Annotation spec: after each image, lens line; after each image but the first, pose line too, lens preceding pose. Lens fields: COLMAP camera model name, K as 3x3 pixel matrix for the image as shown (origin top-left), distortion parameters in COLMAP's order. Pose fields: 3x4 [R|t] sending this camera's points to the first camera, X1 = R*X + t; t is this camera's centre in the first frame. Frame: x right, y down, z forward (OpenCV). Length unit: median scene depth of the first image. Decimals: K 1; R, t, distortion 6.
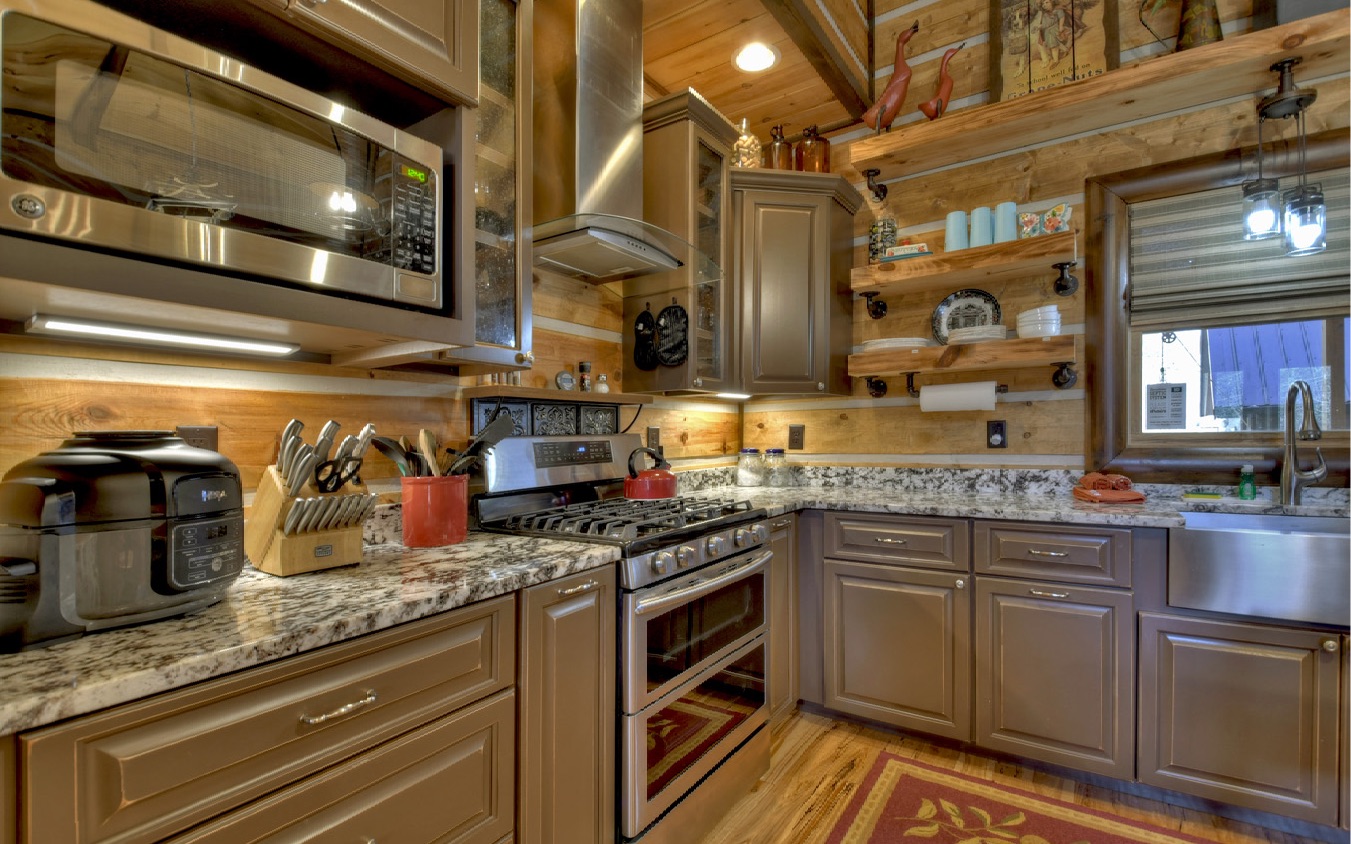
lens RADIAL K [[602.7, 0, 678.3], [0, 602.7, 430.4], [0, 0, 1]] dist [-0.000216, -0.002795]
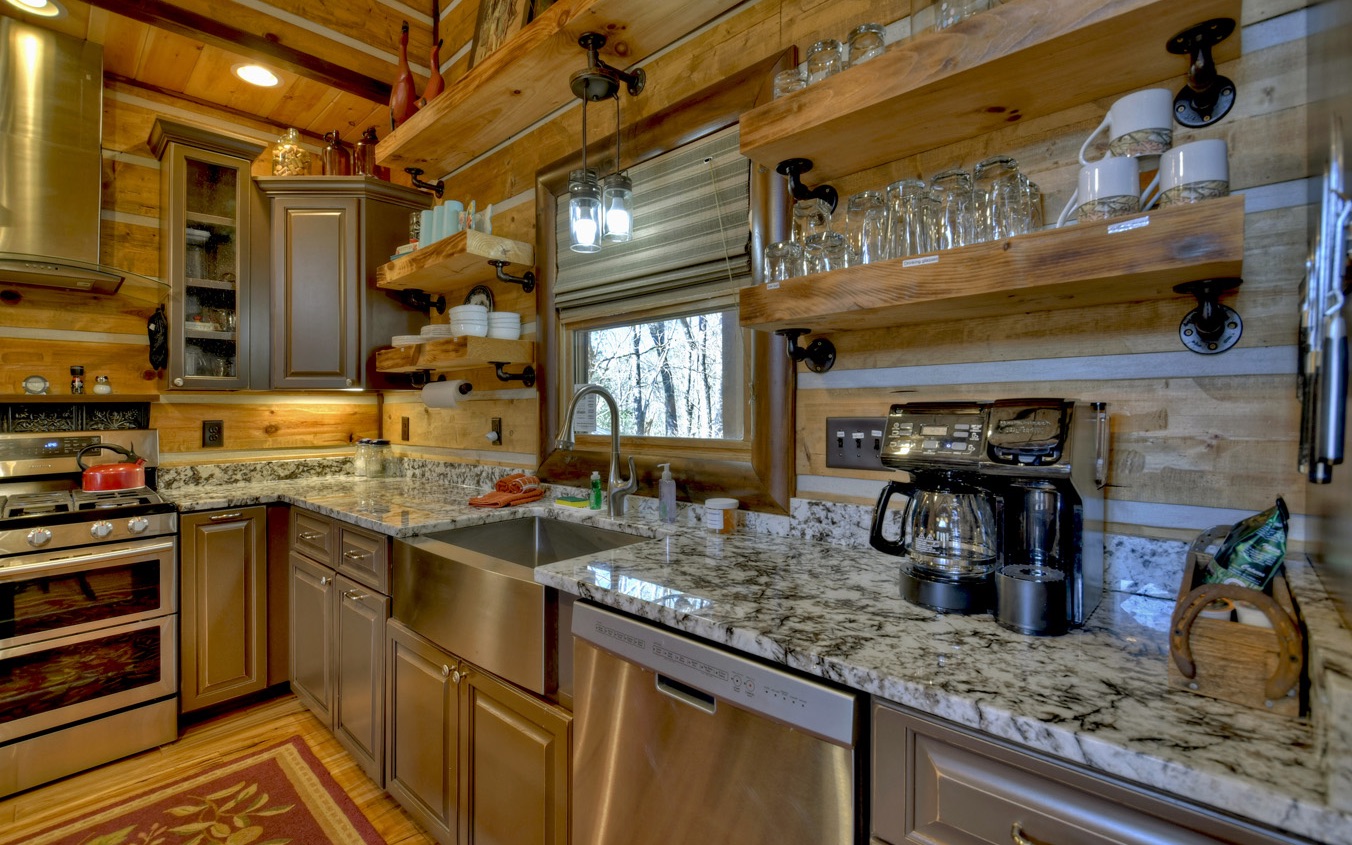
lens RADIAL K [[603.1, 0, 672.4], [0, 603.1, 414.6], [0, 0, 1]] dist [-0.000216, -0.002795]
pose [[0.985825, 0.008610, -0.167558, 1.048612], [-0.005216, 0.999772, 0.020688, -0.048401], [0.167698, -0.019521, 0.985645, 0.075644]]
